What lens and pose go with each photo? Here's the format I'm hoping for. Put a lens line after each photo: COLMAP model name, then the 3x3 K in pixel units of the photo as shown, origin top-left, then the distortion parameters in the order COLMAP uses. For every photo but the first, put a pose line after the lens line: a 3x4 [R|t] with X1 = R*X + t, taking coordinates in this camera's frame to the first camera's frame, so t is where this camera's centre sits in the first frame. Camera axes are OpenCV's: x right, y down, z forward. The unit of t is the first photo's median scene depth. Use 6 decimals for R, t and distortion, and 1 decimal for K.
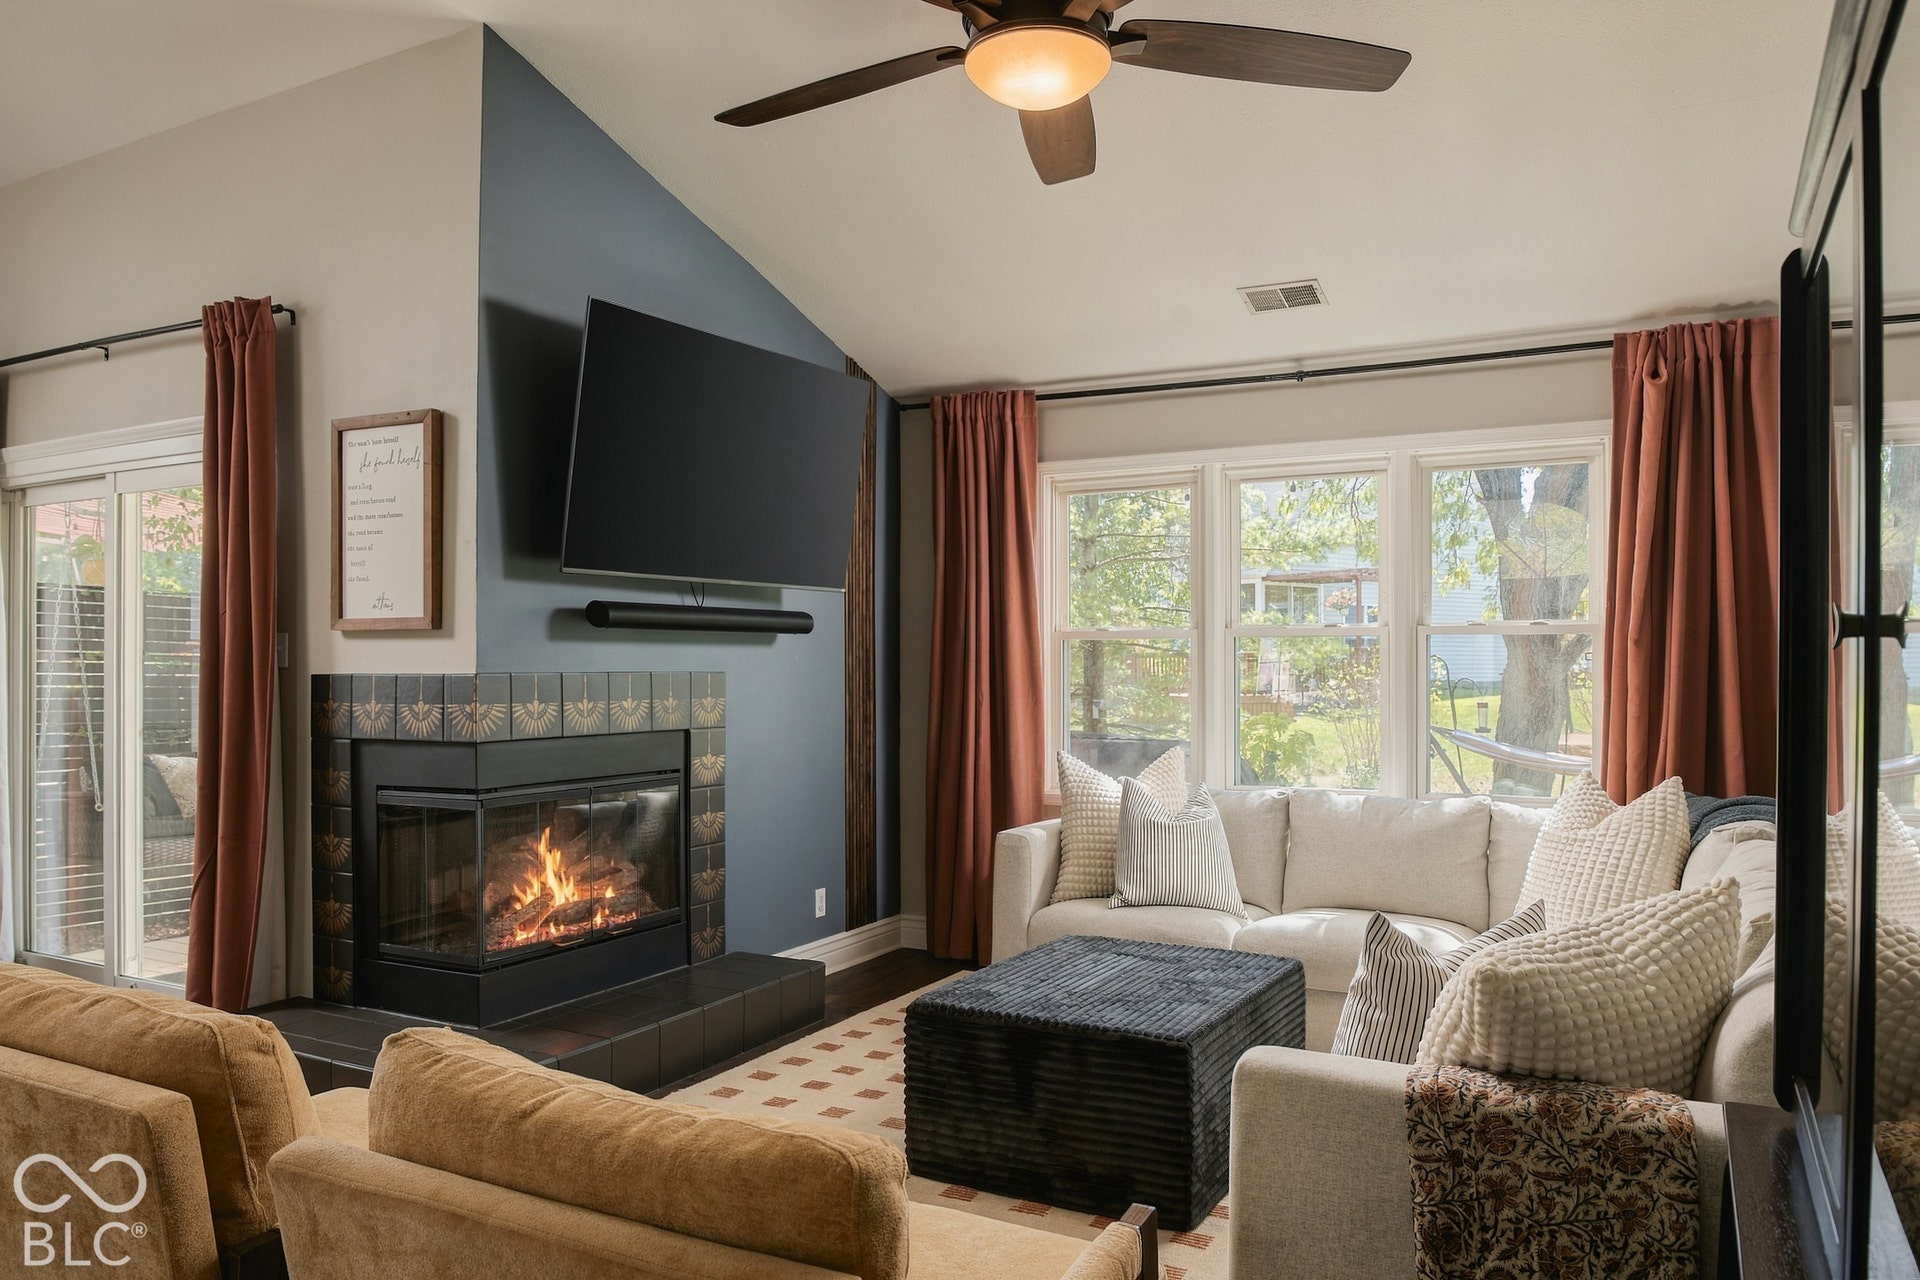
lens RADIAL K [[1350.1, 0, 952.9], [0, 1350.1, 657.3], [0, 0, 1]] dist [-0.012138, -0.005537]
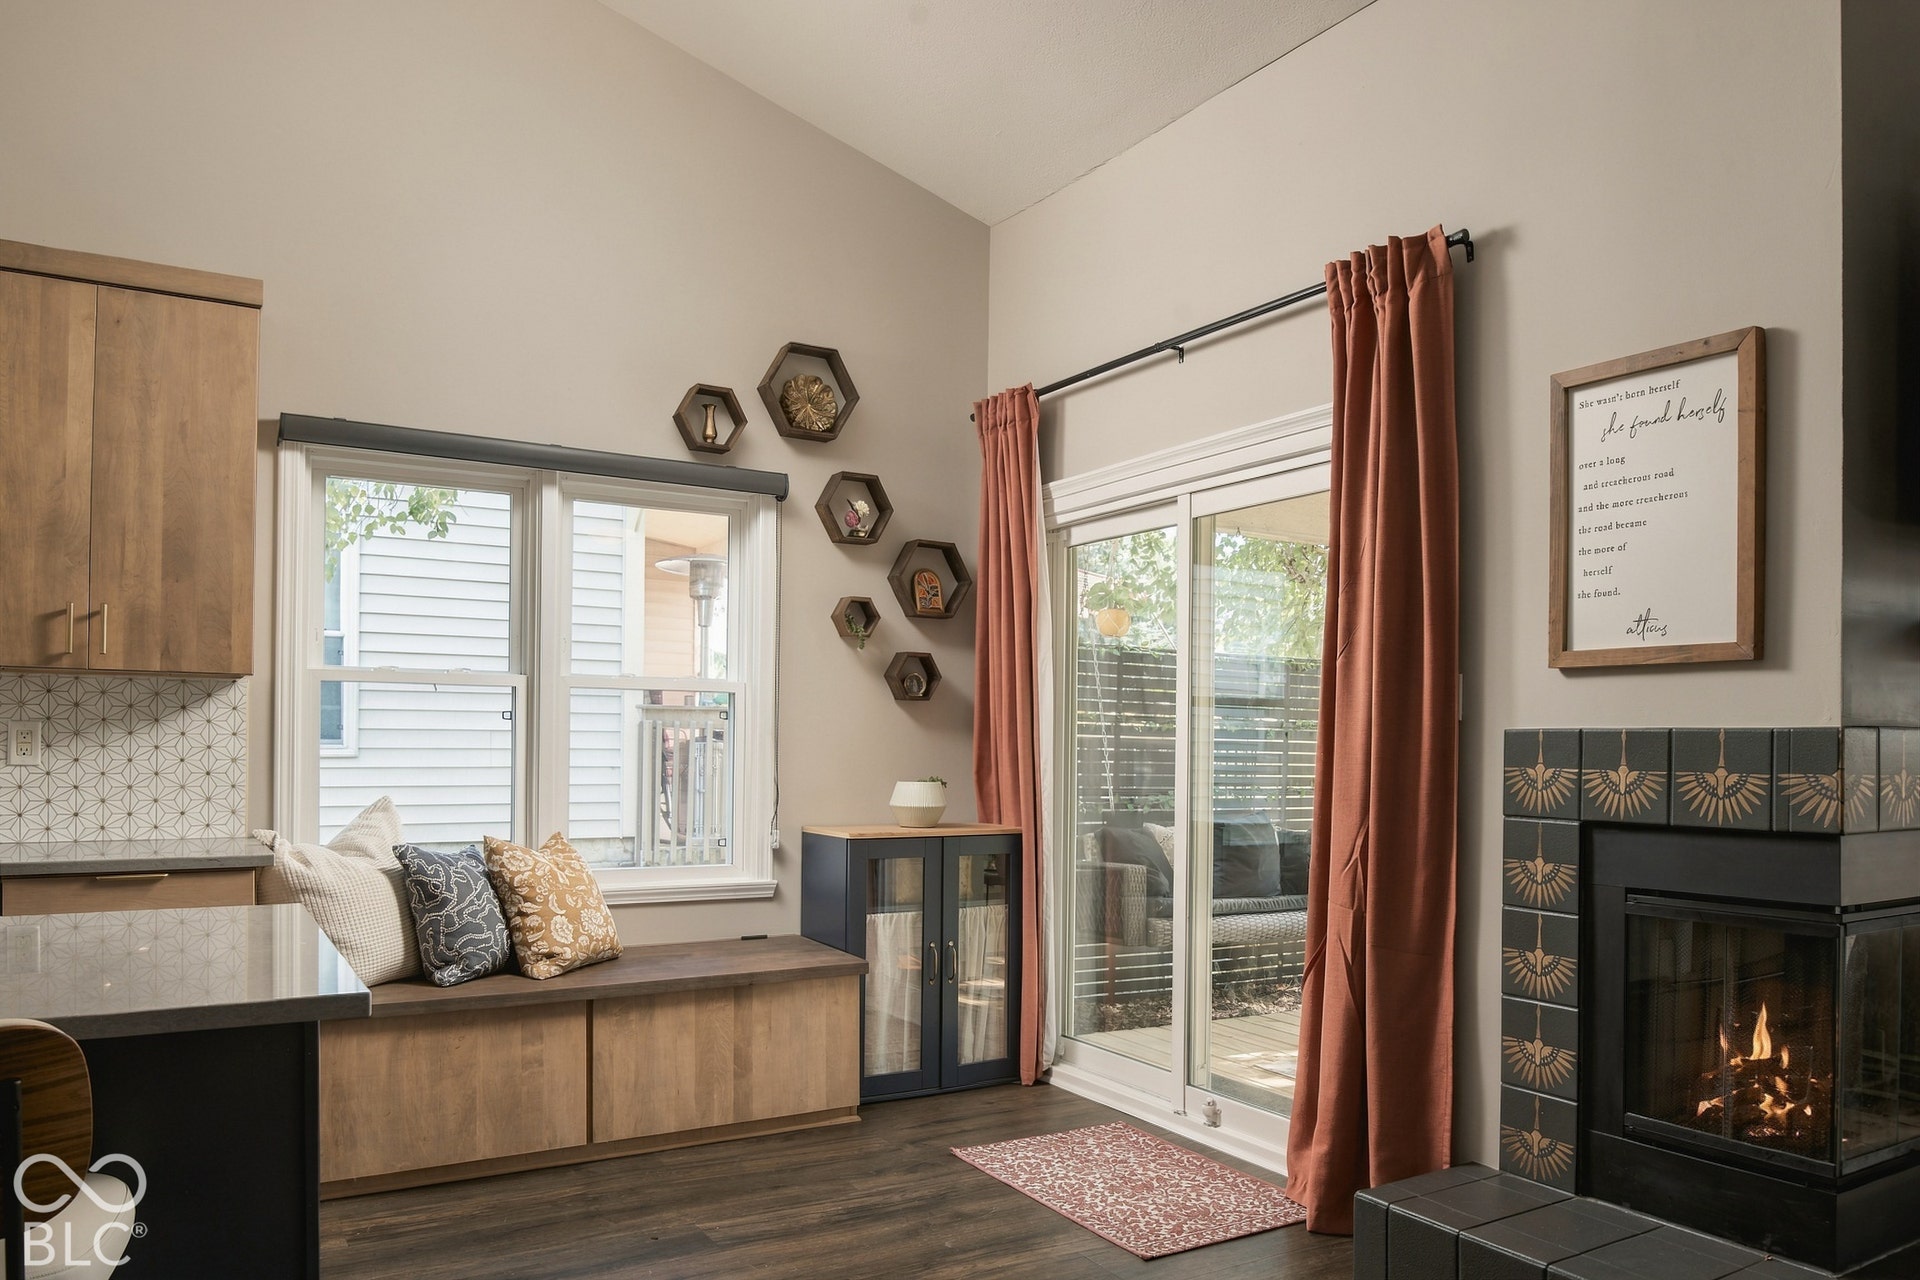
lens RADIAL K [[1350.1, 0, 1003.9], [0, 1350.1, 706.0], [0, 0, 1]] dist [-0.012138, -0.005537]
pose [[0.878979, -0.011112, -0.476730, -0.377230], [0.006014, 0.999907, -0.012220, 0.007418], [0.476822, 0.007874, 0.878965, 0.231046]]
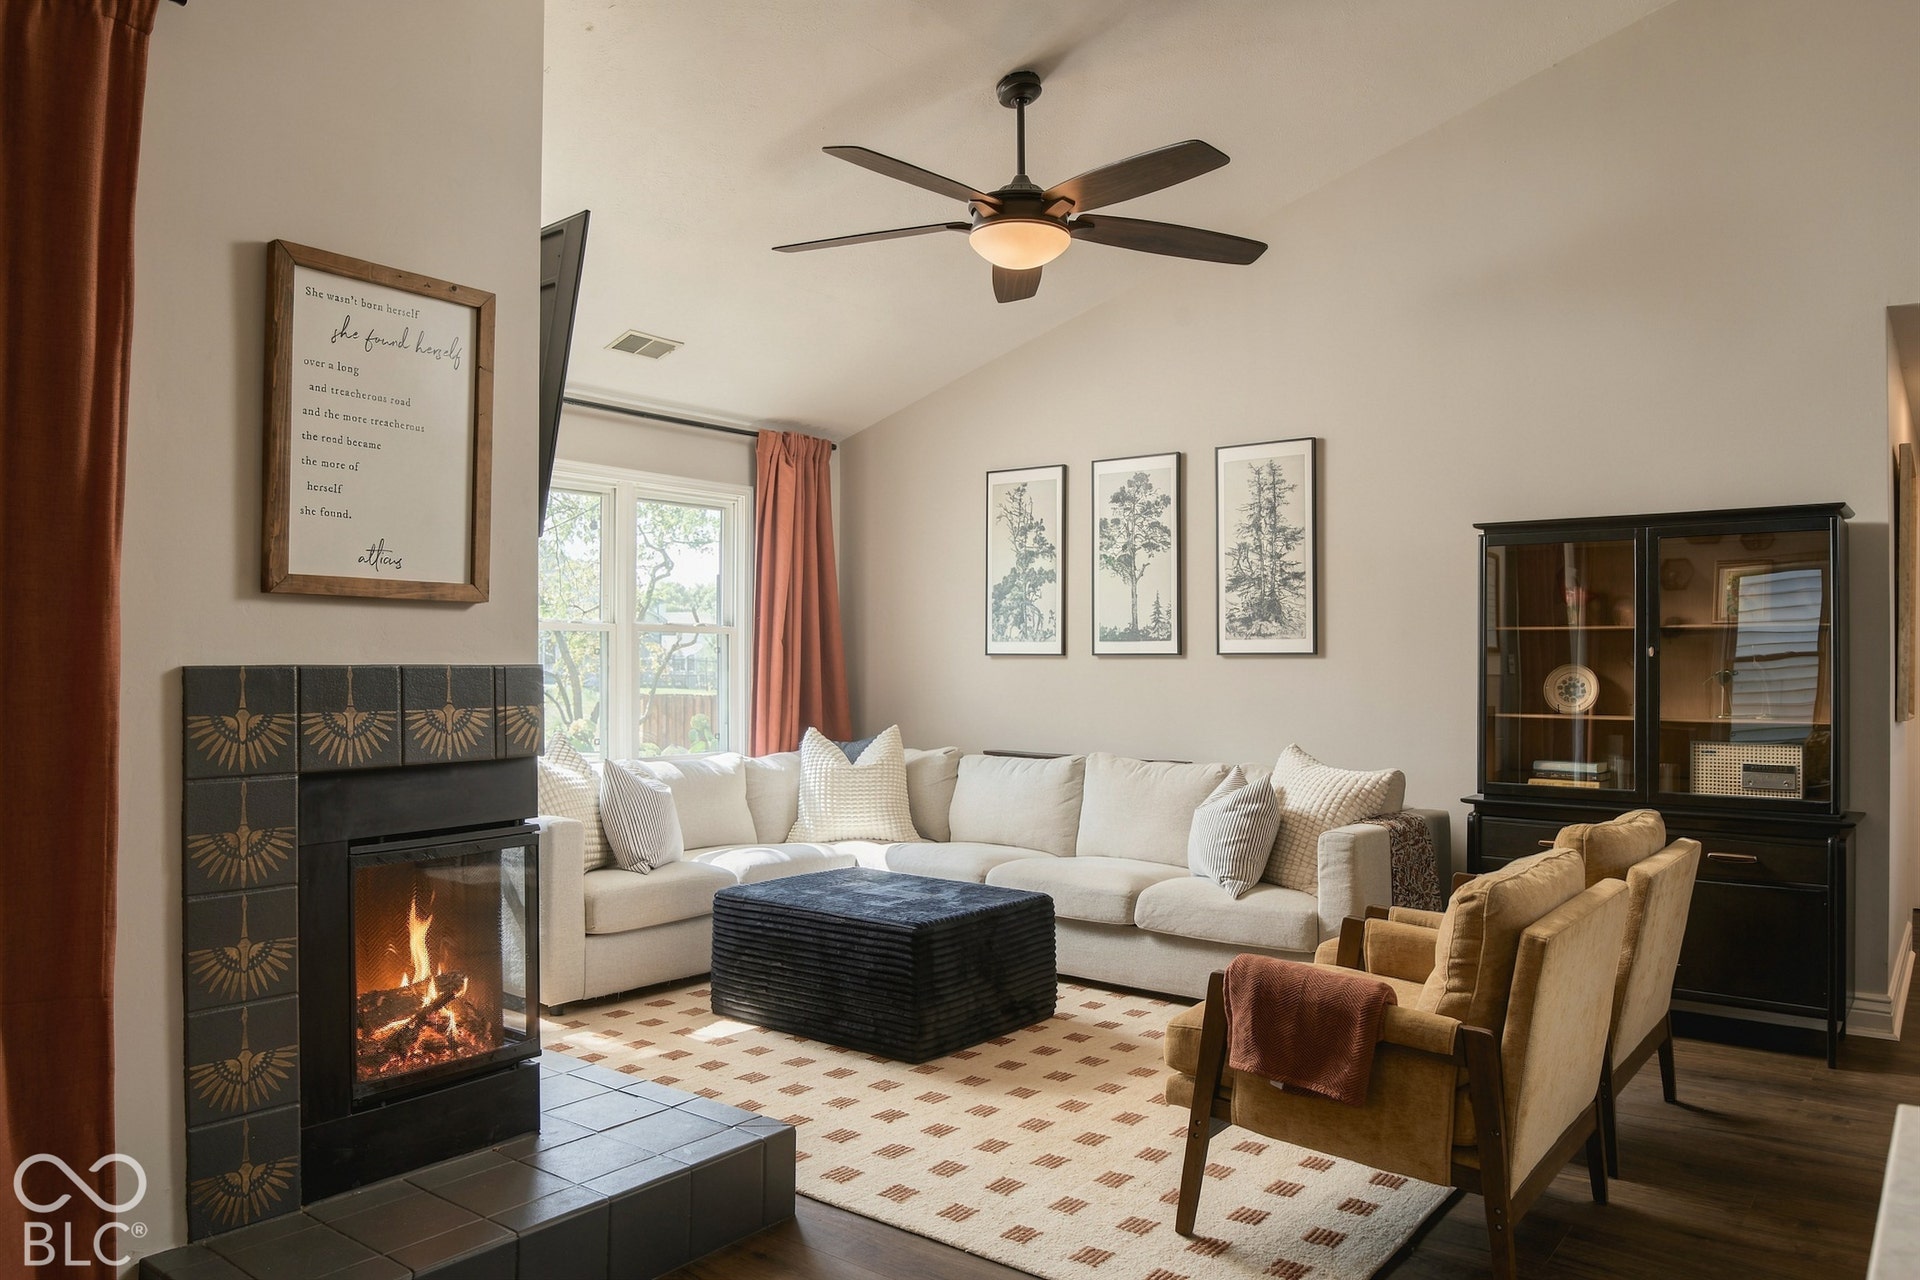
lens RADIAL K [[1350.1, 0, 957.2], [0, 1350.1, 654.2], [0, 0, 1]] dist [-0.012138, -0.005537]
pose [[0.169893, 0.005469, 0.985447, -0.999086], [-0.005126, 0.999976, -0.004666, 0.008462], [-0.985449, -0.004258, 0.169917, 0.604222]]
